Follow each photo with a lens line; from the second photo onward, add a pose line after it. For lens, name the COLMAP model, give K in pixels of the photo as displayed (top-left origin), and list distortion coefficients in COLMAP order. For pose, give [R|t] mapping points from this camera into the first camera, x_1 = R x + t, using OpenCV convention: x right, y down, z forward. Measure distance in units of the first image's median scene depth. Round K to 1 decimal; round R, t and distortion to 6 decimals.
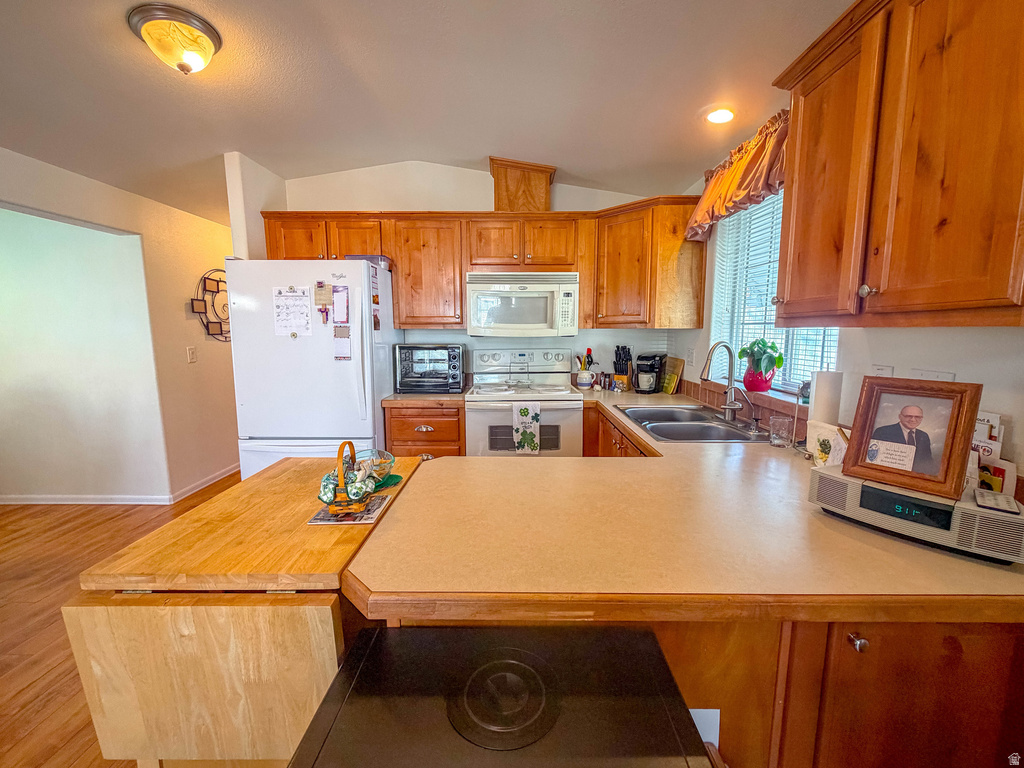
lens RADIAL K [[415.3, 0, 514.6], [0, 415.3, 382.7], [0, 0, 1]] dist [-0.001527, -0.000344]
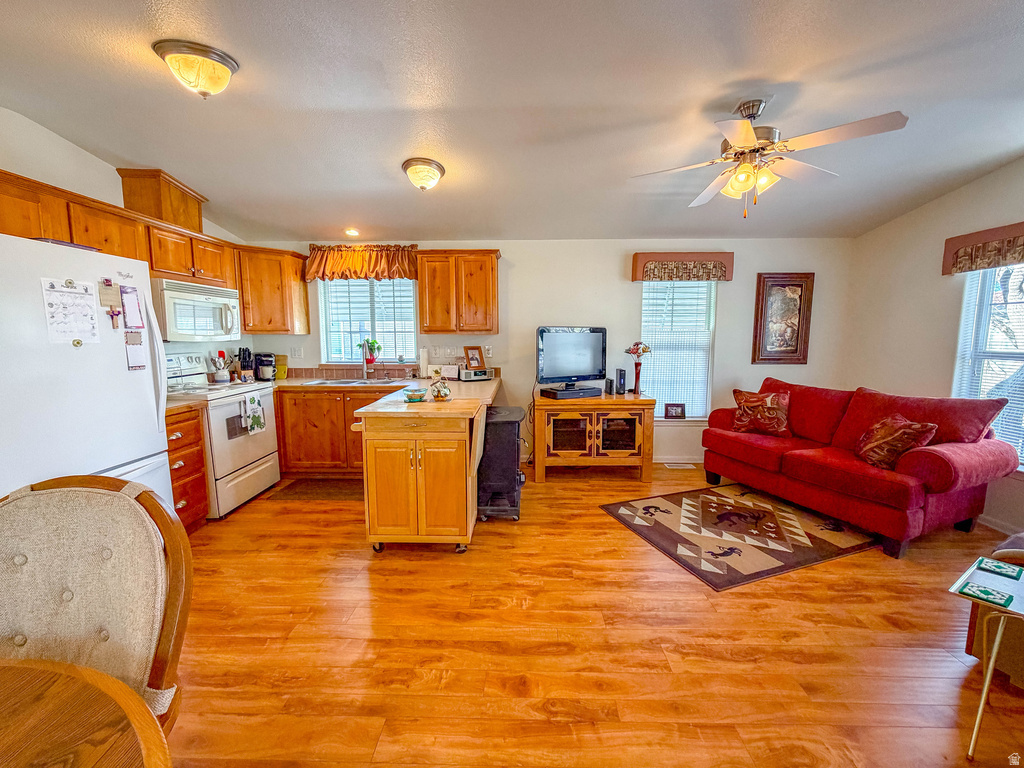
lens RADIAL K [[420.0, 0, 514.5], [0, 420.0, 382.9], [0, 0, 1]] dist [-0.002024, -0.000509]
pose [[0.017138, -0.114444, 0.993282, -1.251723], [0.128209, 0.985478, 0.111333, -0.022402], [-0.991599, 0.125439, 0.031562, 0.167364]]
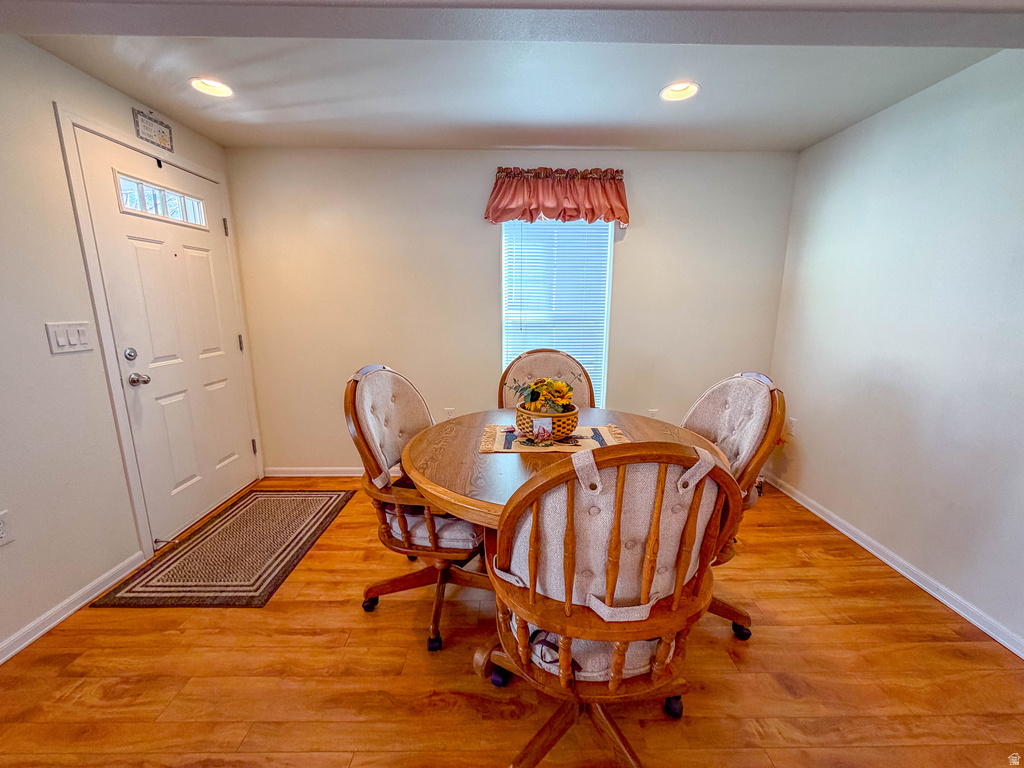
lens RADIAL K [[410.3, 0, 514.6], [0, 410.3, 379.4], [0, 0, 1]] dist [-0.002977, -0.000199]
pose [[0.016477, 0.193705, -0.980922, -0.594615], [-0.131052, 0.973010, 0.189941, -0.040549], [0.991239, 0.125422, 0.041418, 0.440633]]
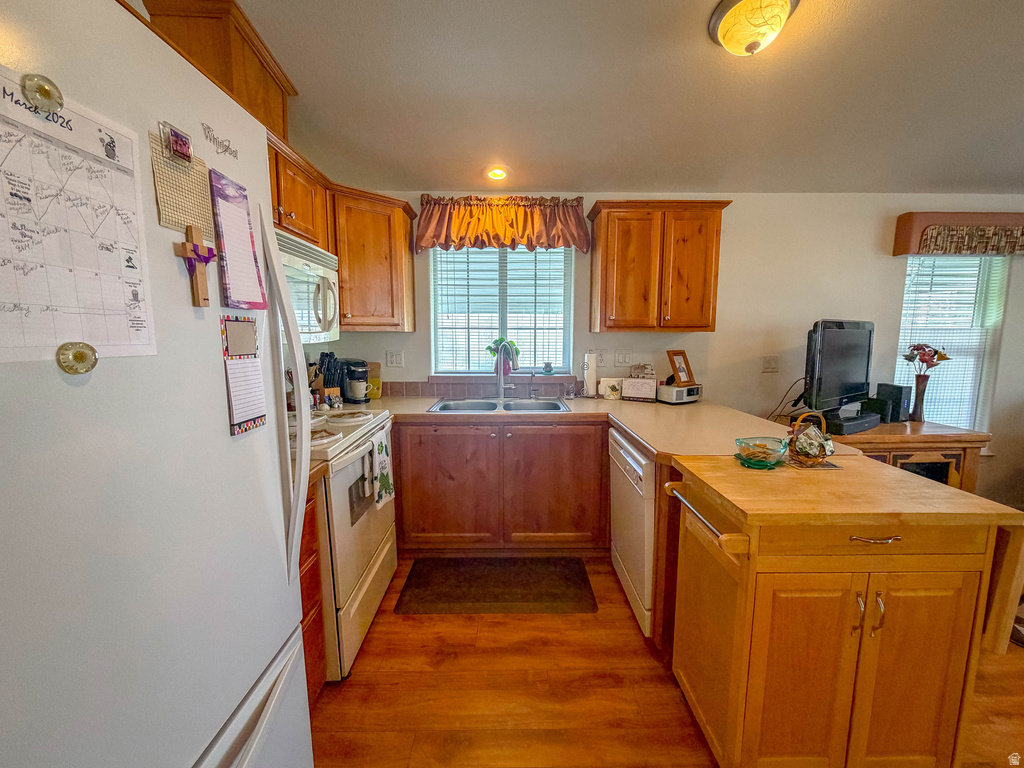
lens RADIAL K [[415.3, 0, 514.6], [0, 415.3, 382.7], [0, 0, 1]] dist [-0.001527, -0.000344]
pose [[-0.015764, -0.116460, 0.993070, -0.690574], [0.126462, 0.984986, 0.117519, -0.096320], [-0.991846, 0.127438, -0.000799, 0.775702]]
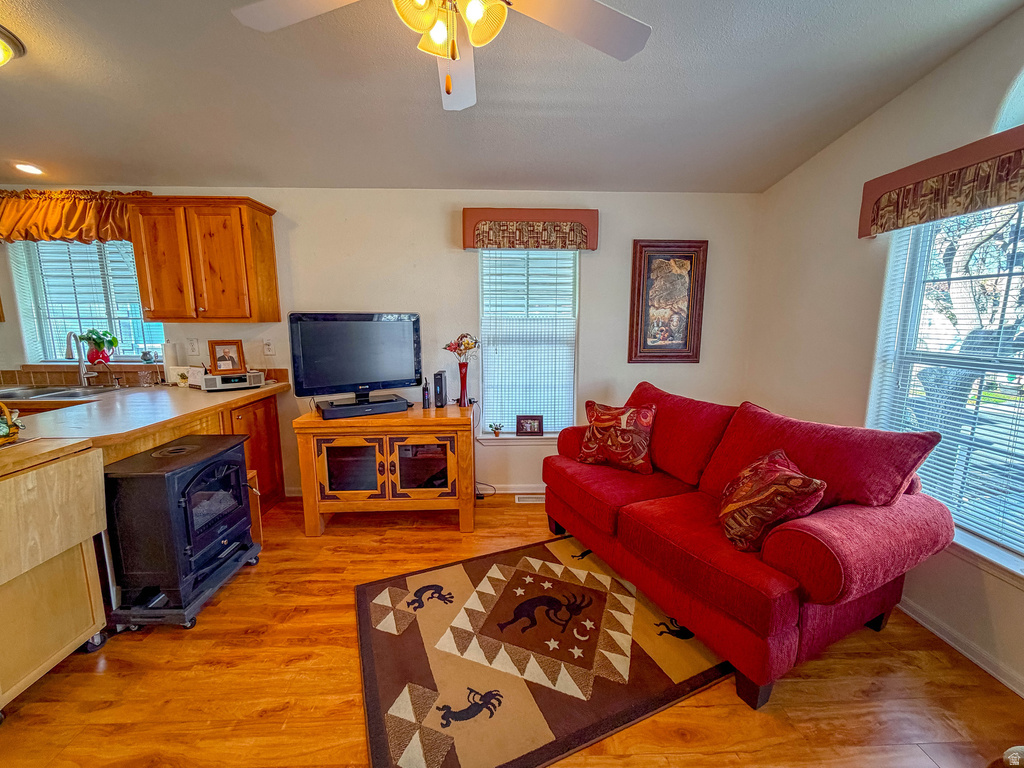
lens RADIAL K [[420.0, 0, 514.5], [0, 420.0, 382.9], [0, 0, 1]] dist [-0.002024, -0.000509]
pose [[-0.042342, -0.150924, 0.987638, -0.795366], [0.125443, 0.979899, 0.155120, 0.032480], [-0.991197, 0.130461, -0.022559, -0.360117]]
